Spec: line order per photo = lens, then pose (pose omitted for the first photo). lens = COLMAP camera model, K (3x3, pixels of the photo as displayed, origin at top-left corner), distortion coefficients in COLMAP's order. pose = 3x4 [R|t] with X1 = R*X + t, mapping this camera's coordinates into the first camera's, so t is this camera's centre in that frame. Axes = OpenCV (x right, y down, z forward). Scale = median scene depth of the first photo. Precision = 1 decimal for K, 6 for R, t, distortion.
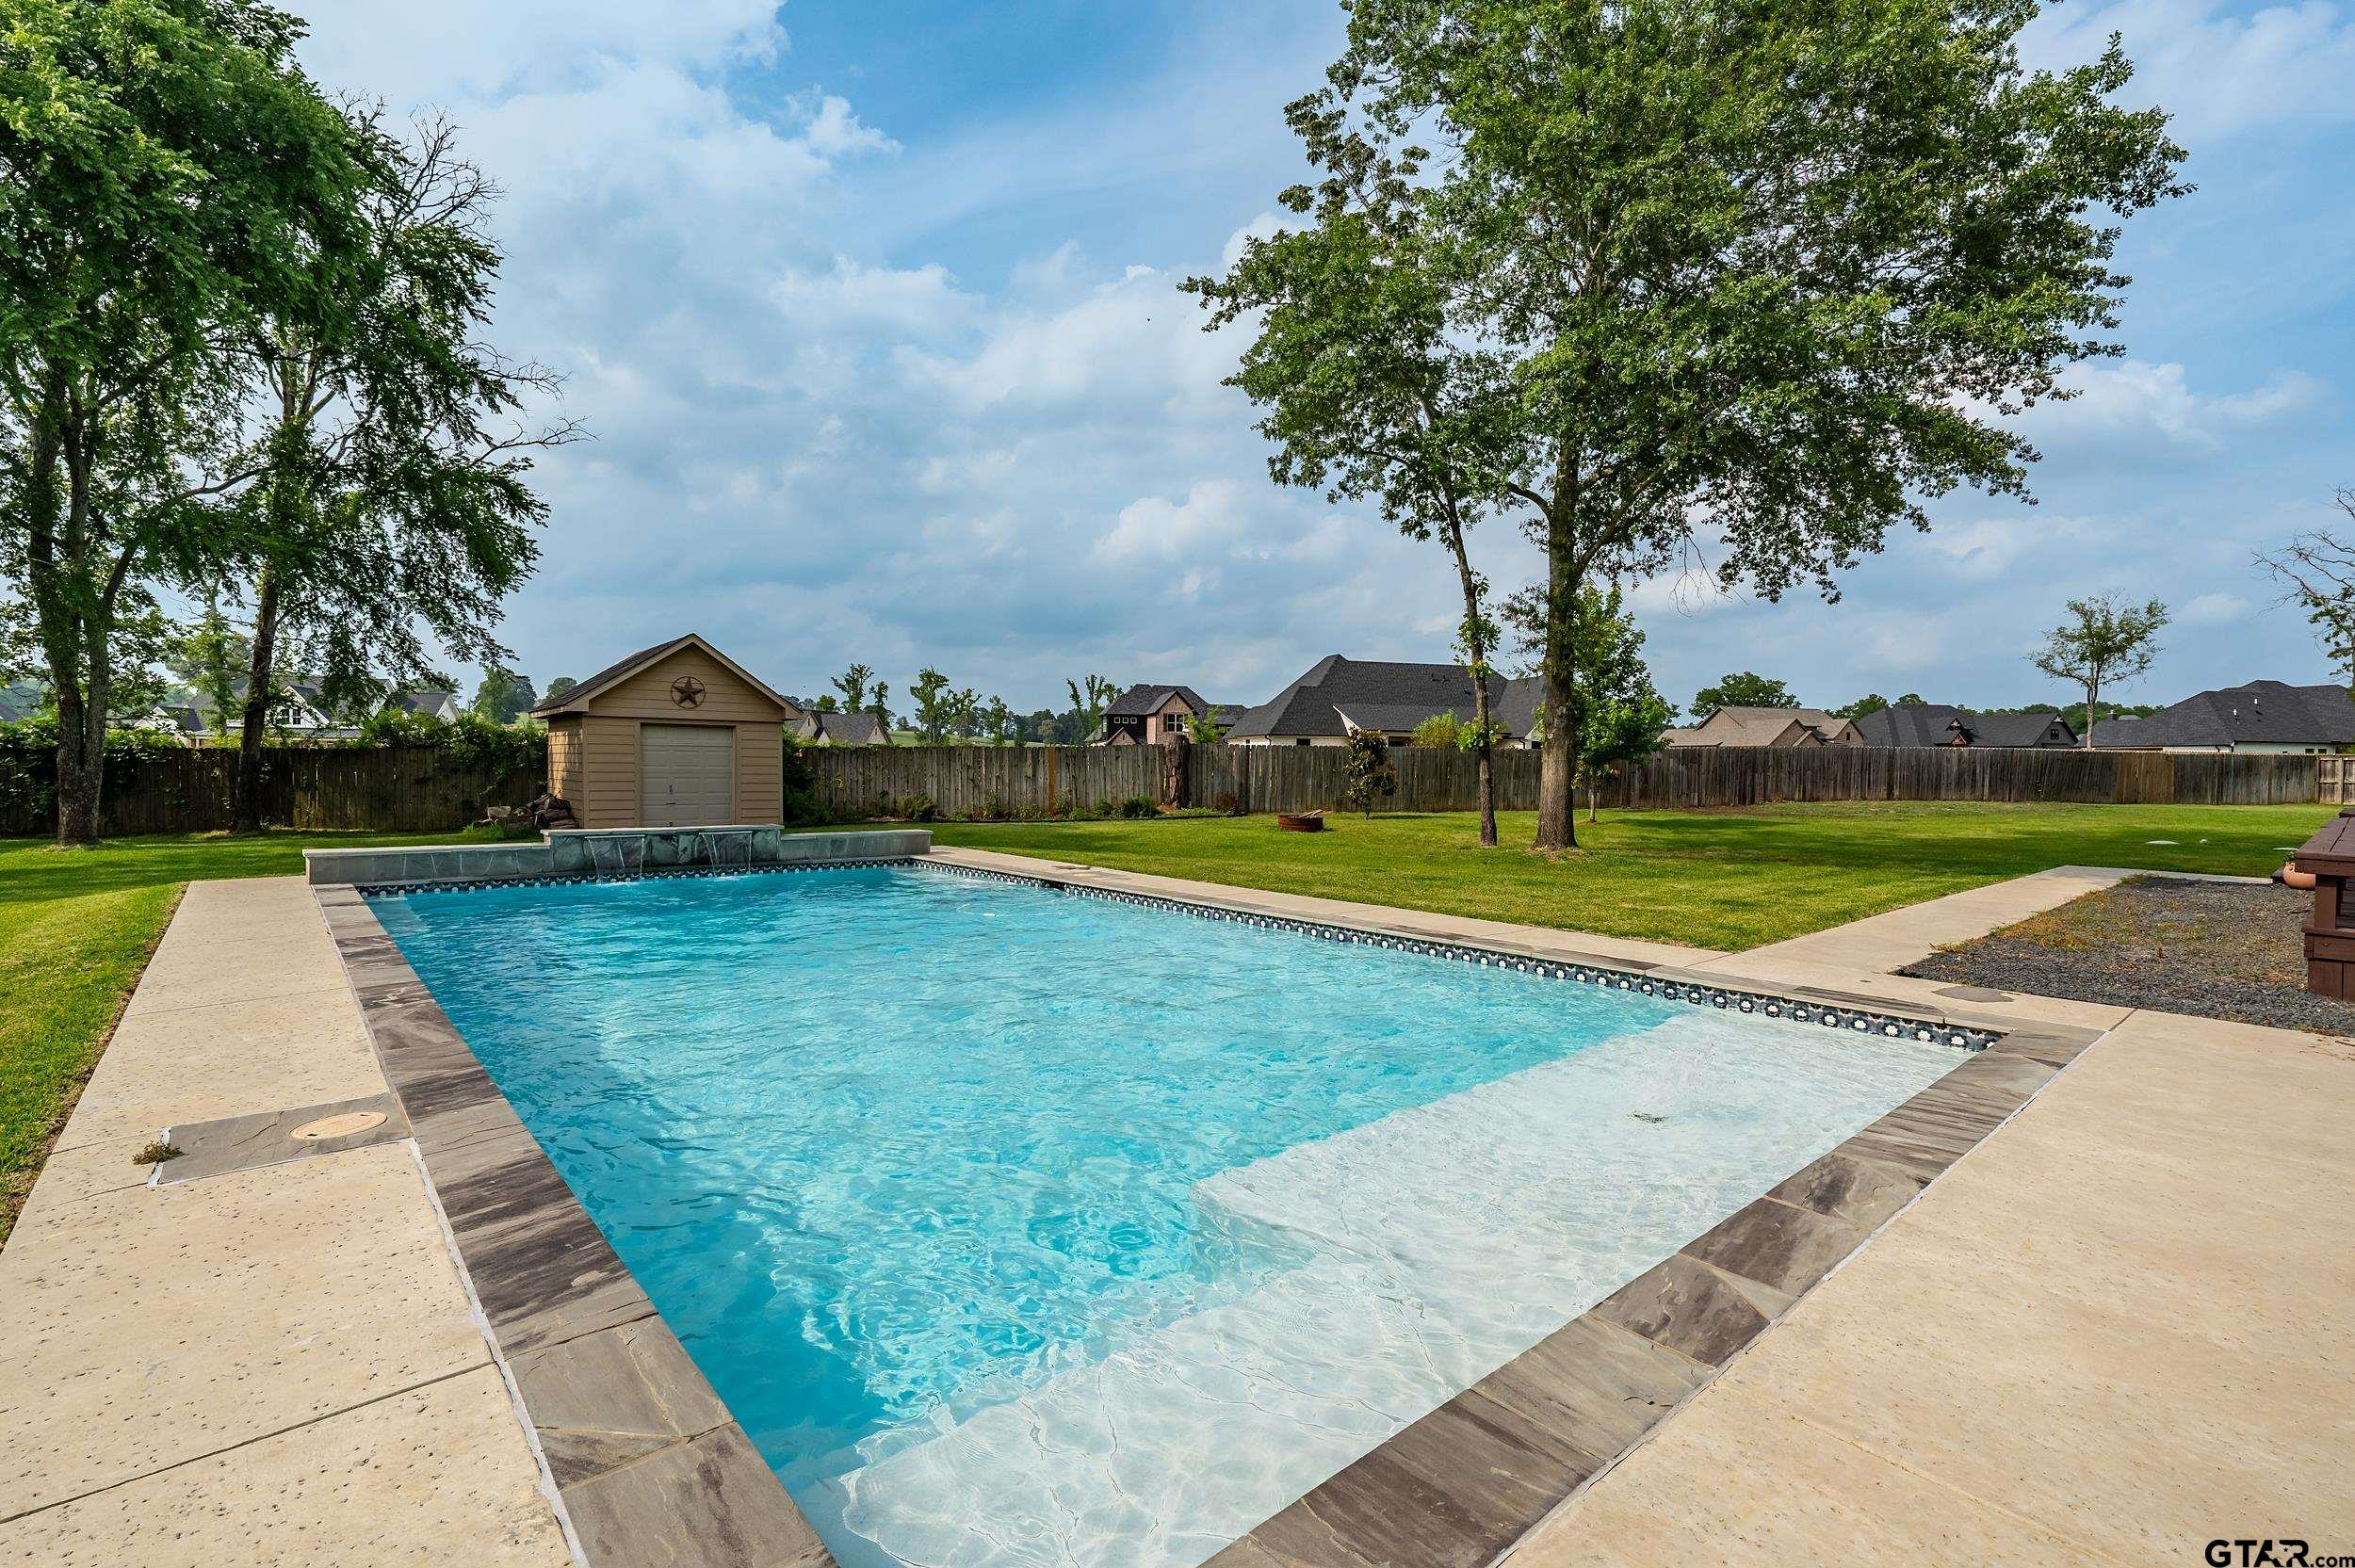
lens RADIAL K [[1053.9, 0, 1180.3], [0, 1053.9, 776.6], [0, 0, 1]] dist [0.002433, 0.000151]
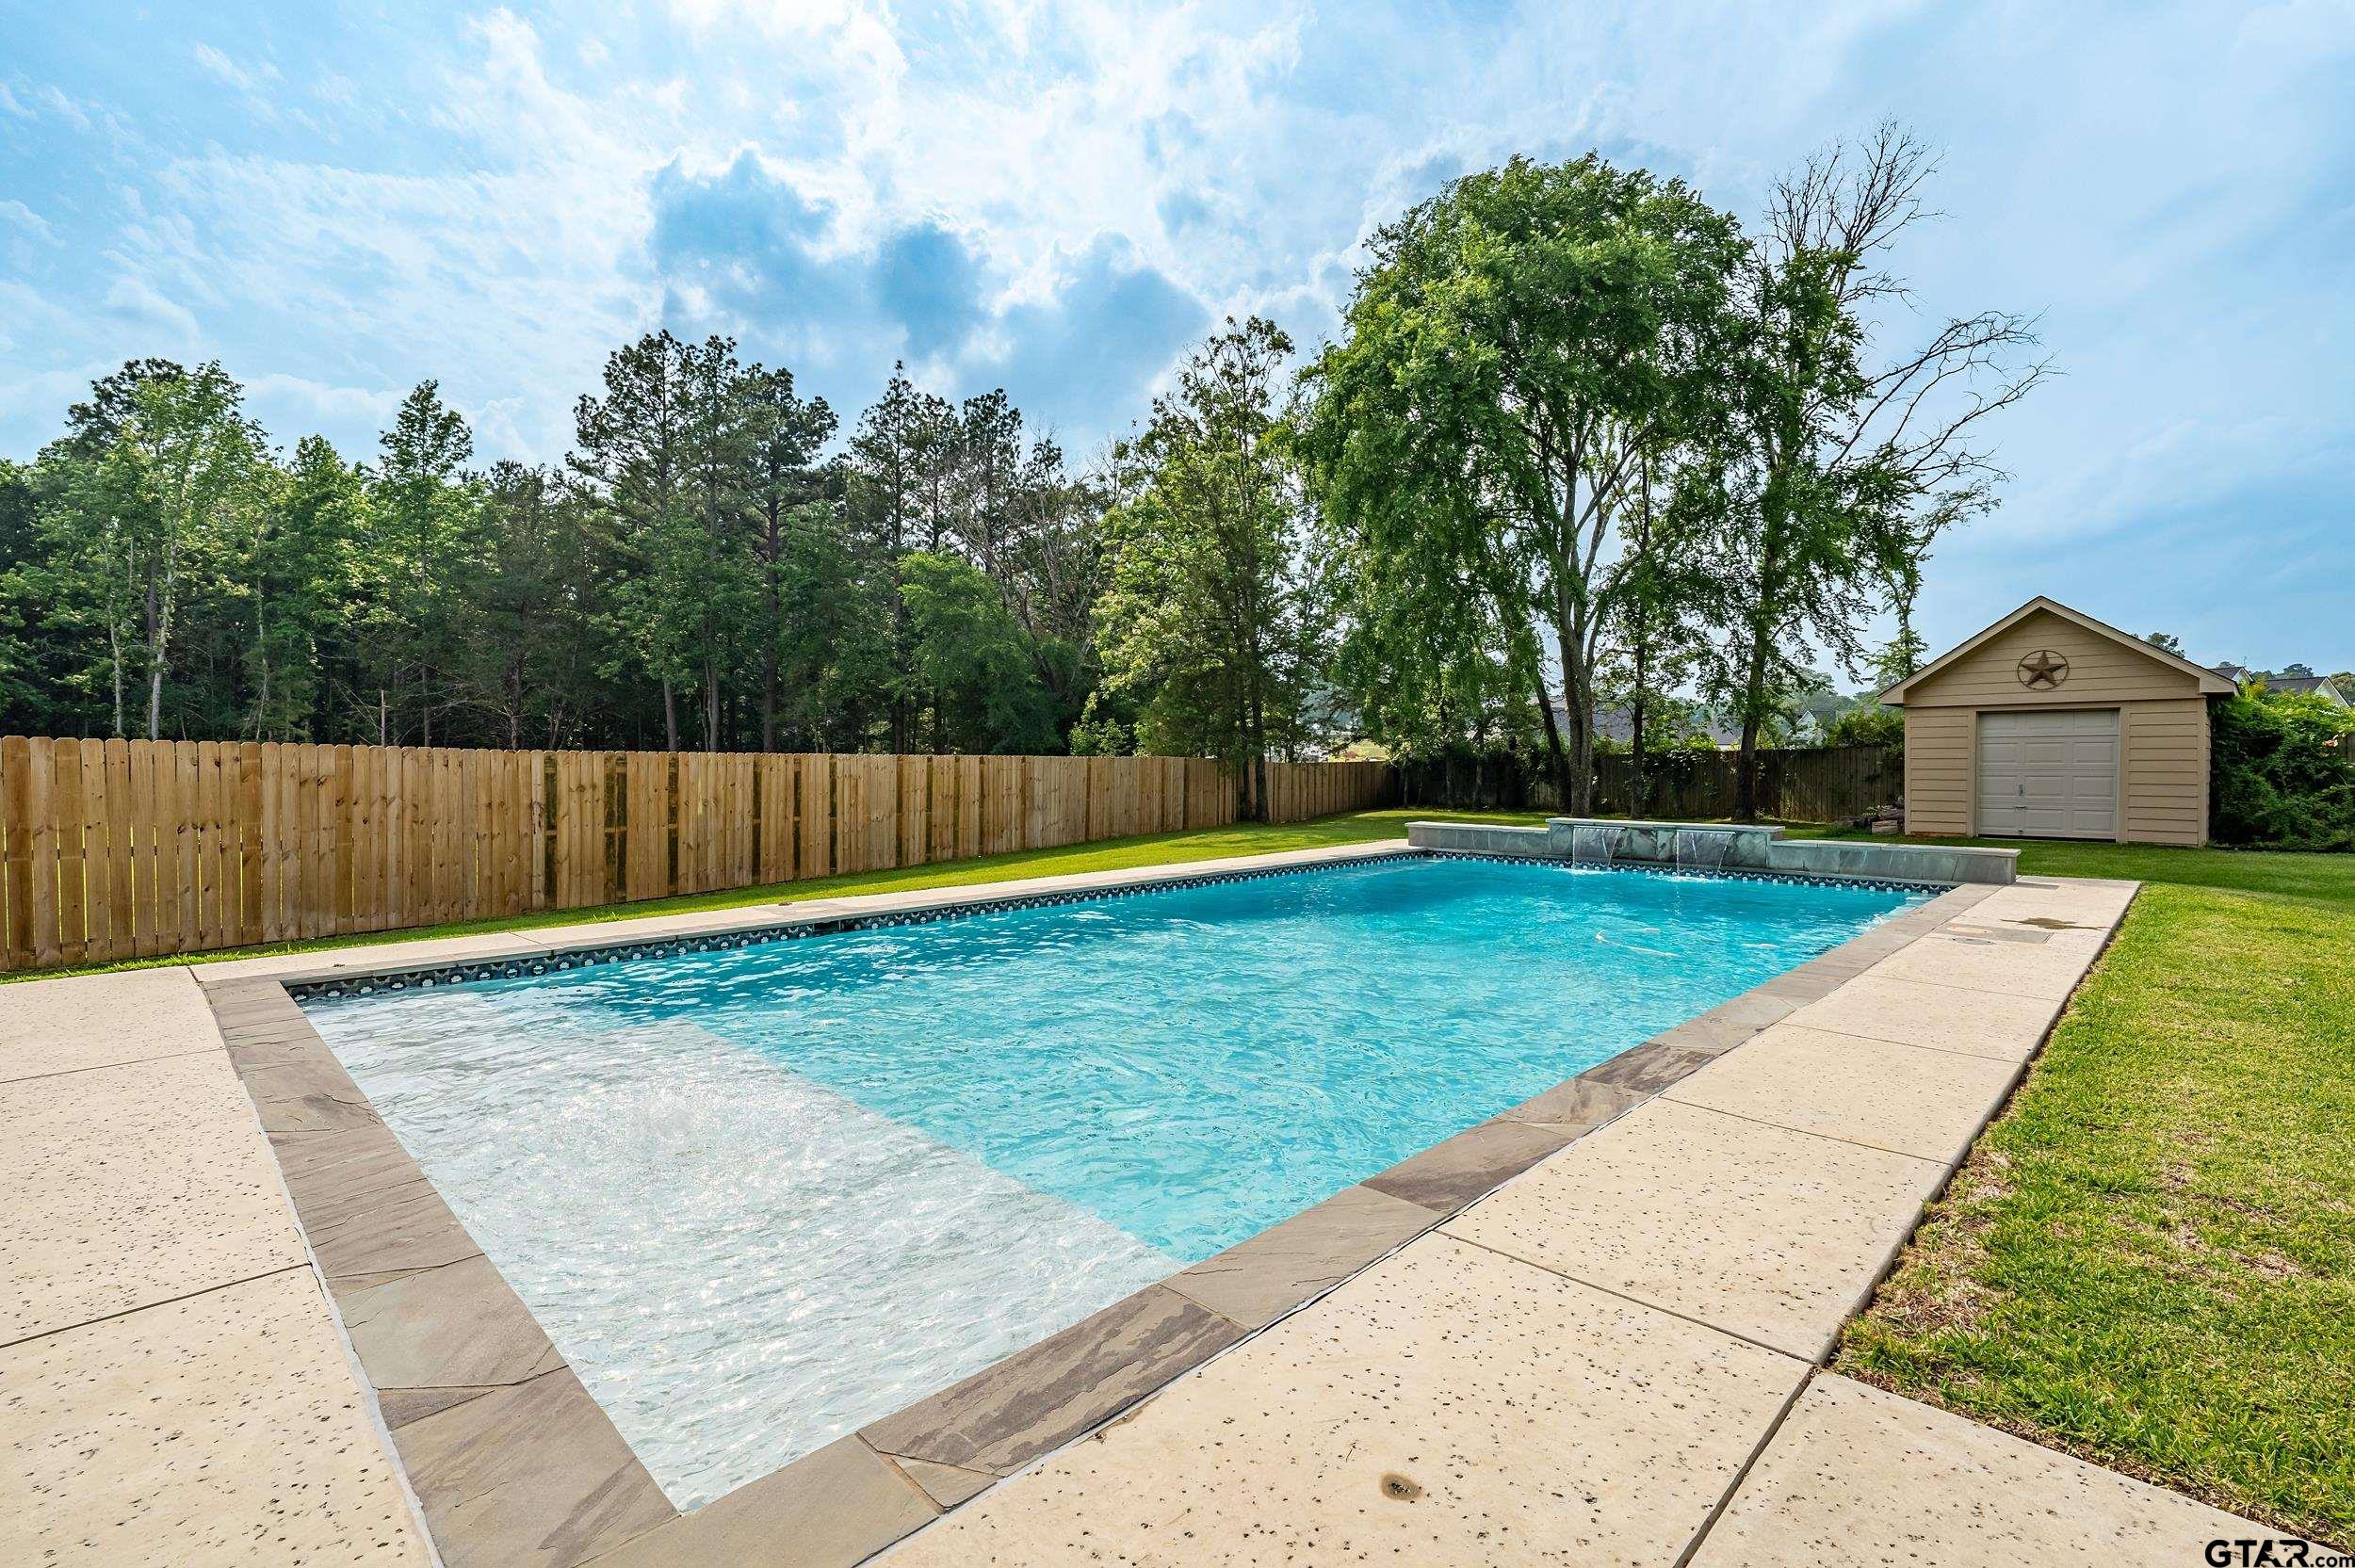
lens RADIAL K [[1053.9, 0, 1179.6], [0, 1053.9, 780.5], [0, 0, 1]] dist [0.002433, 0.000151]
pose [[0.074665, 0.007961, -0.997177, 0.286217], [-0.007607, 0.999944, 0.007414, 0.003140], [0.997180, 0.007032, 0.074722, 0.291675]]
